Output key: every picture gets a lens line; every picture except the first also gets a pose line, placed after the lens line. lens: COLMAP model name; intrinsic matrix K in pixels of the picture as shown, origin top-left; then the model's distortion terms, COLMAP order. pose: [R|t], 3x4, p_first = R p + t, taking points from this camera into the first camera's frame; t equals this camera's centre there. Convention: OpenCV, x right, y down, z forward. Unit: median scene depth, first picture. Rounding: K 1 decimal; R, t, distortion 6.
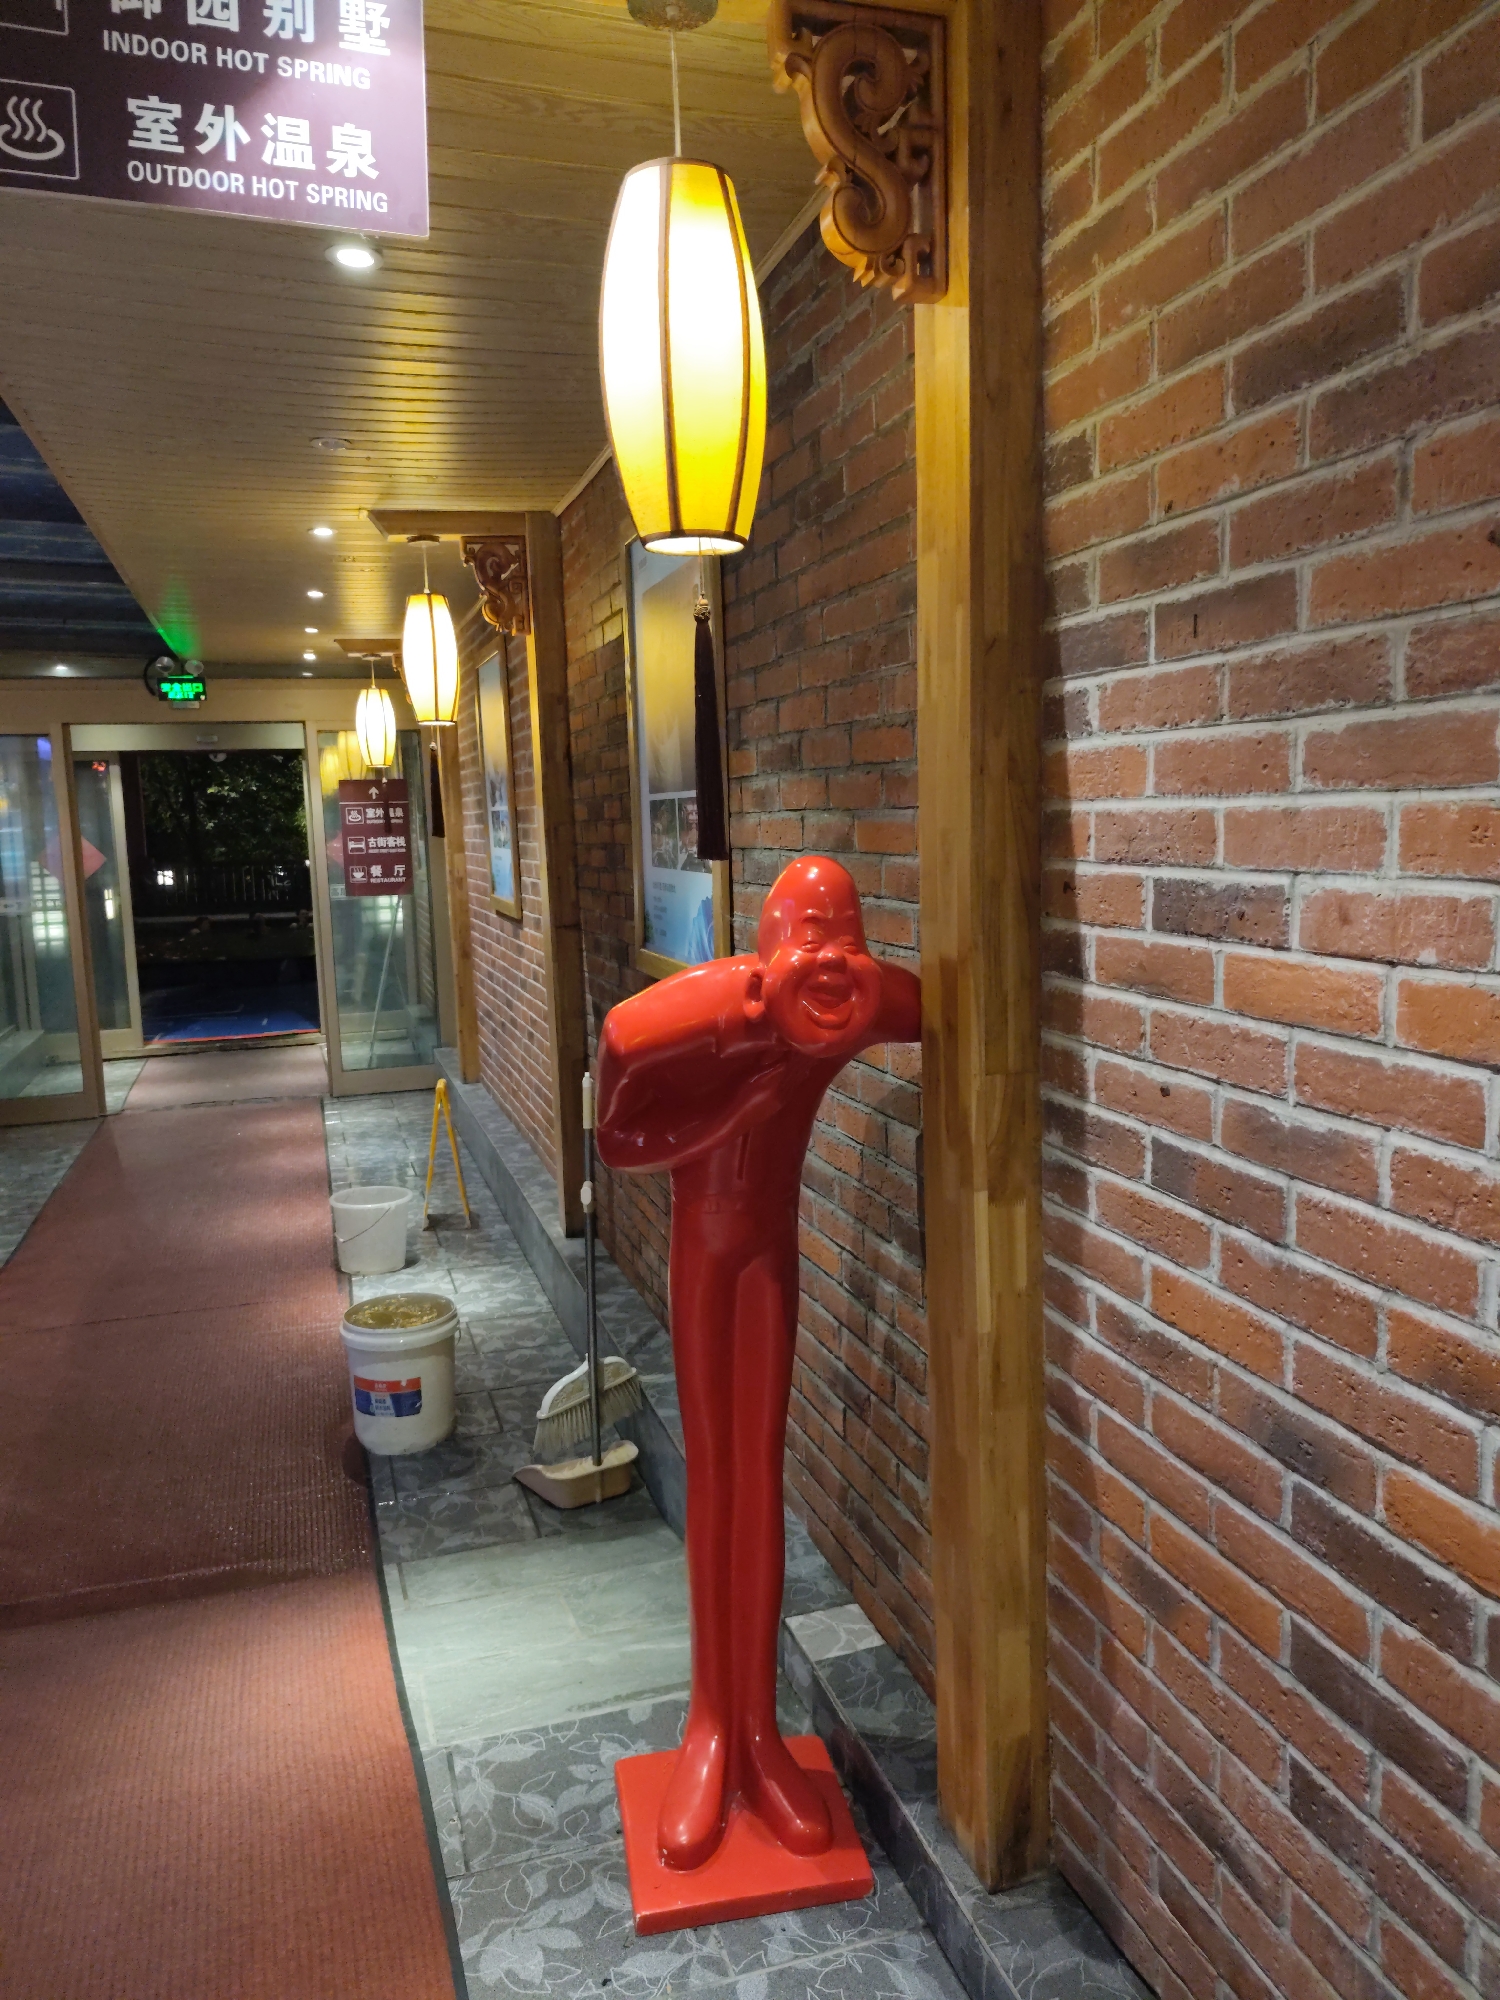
lens RADIAL K [[1452.9, 0, 758.2], [0, 1452.9, 989.2], [0, 0, 1]] dist [0.003798, -0.003130]
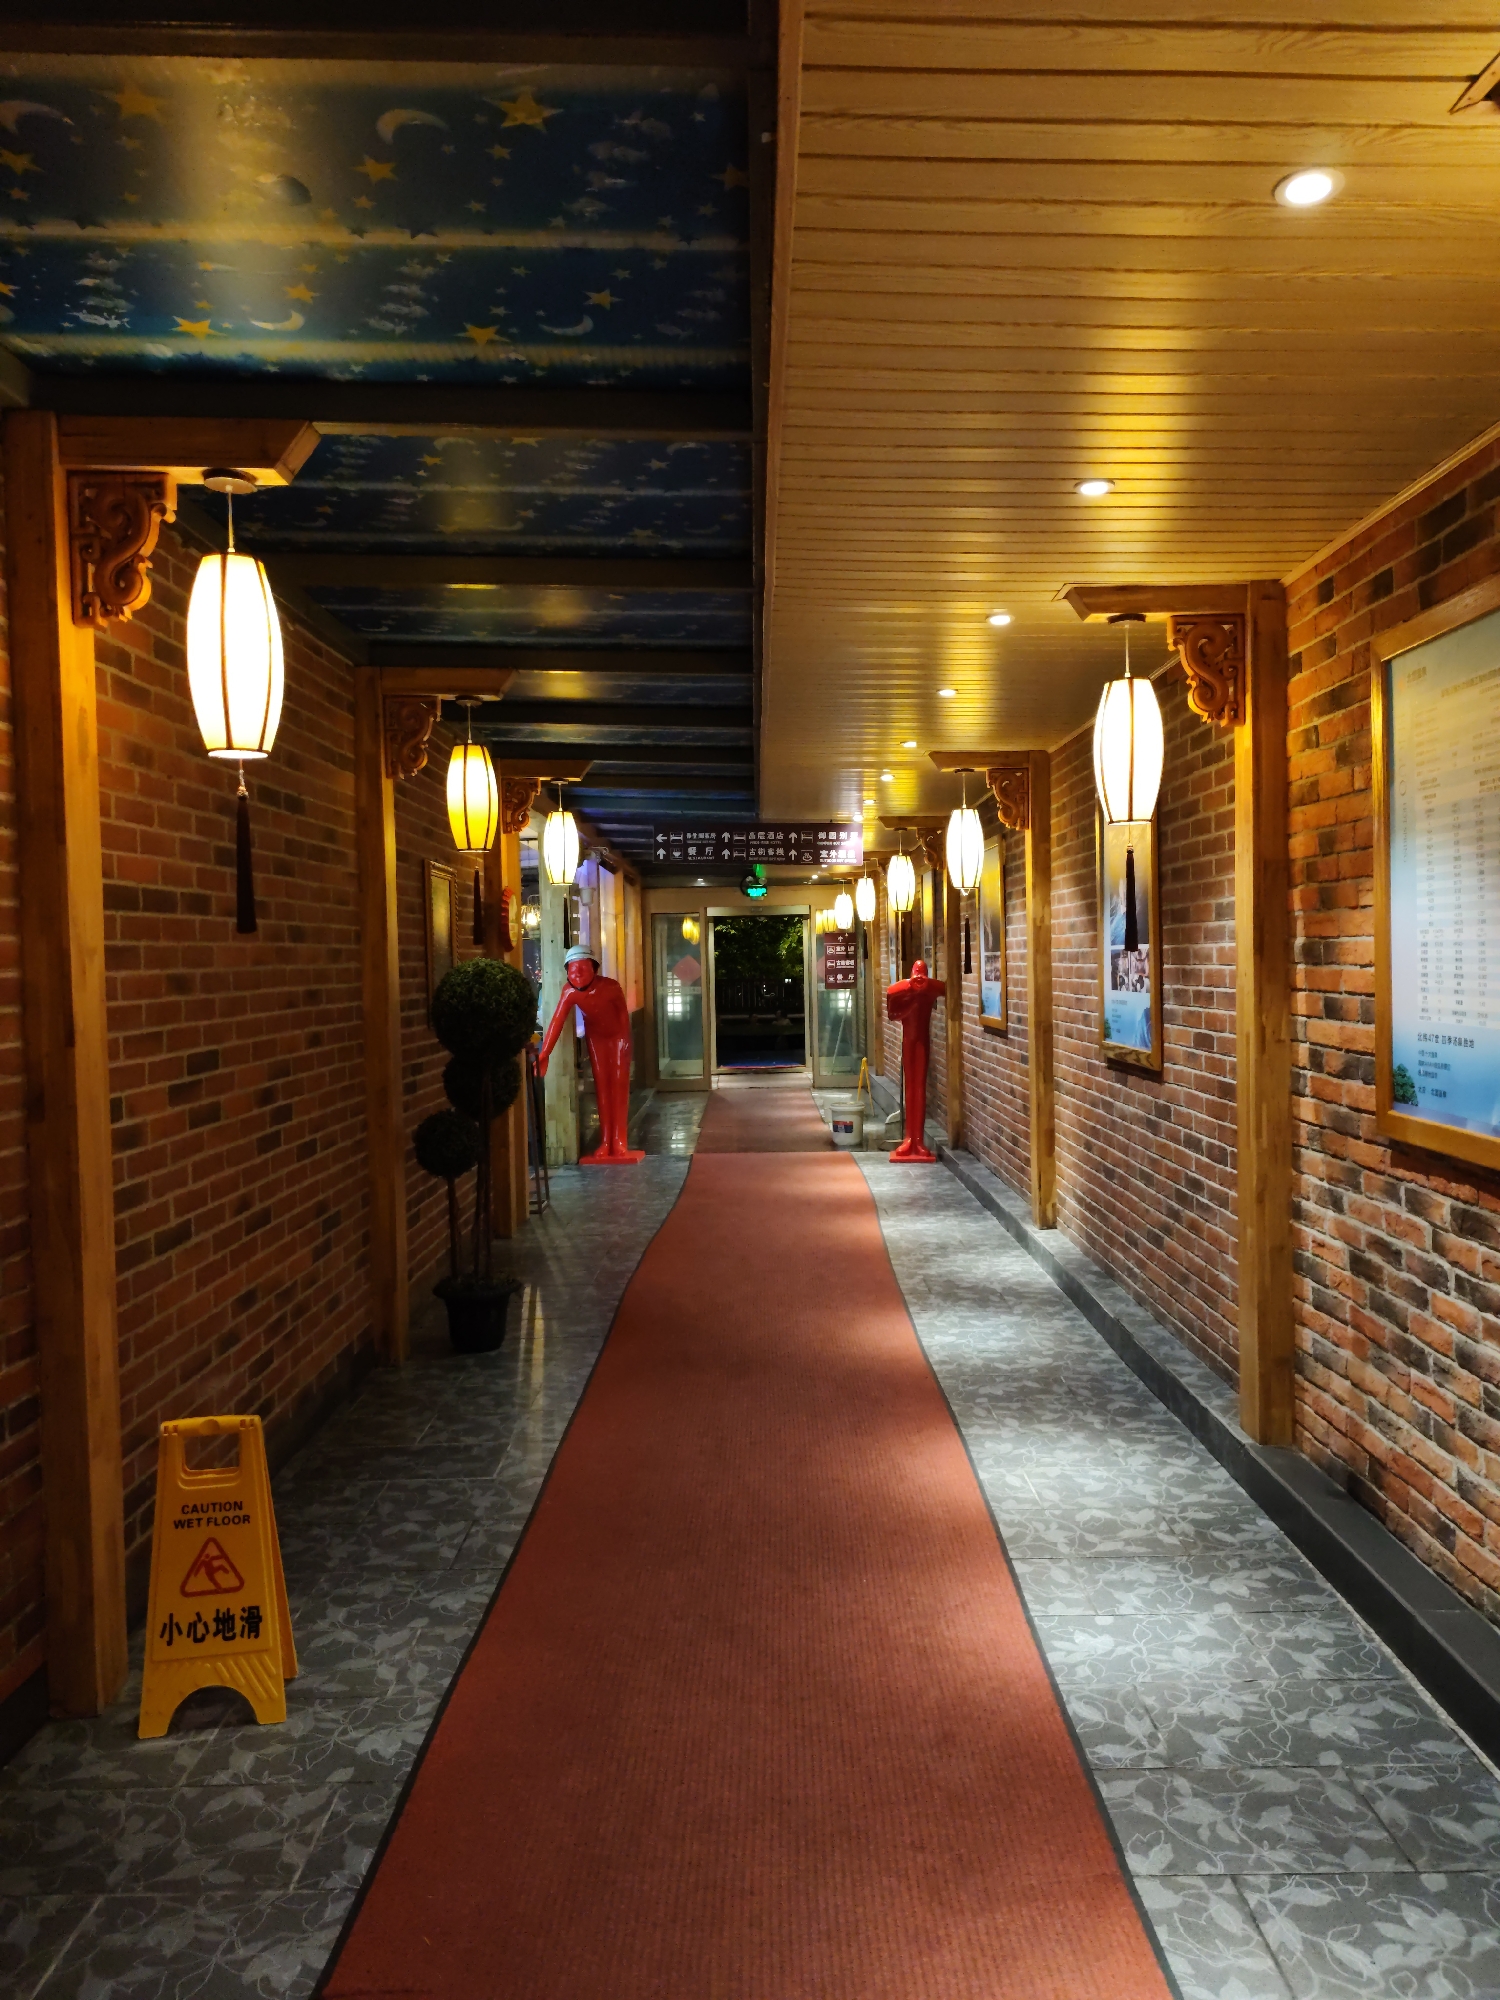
lens RADIAL K [[1452.9, 0, 755.0], [0, 1452.9, 998.6], [0, 0, 1]] dist [0.003798, -0.003130]
pose [[0.953973, 0.018184, -0.299339, 0.229981], [-0.042799, 0.996198, -0.075882, 0.106663], [0.296821, 0.085201, 0.951125, -0.954183]]
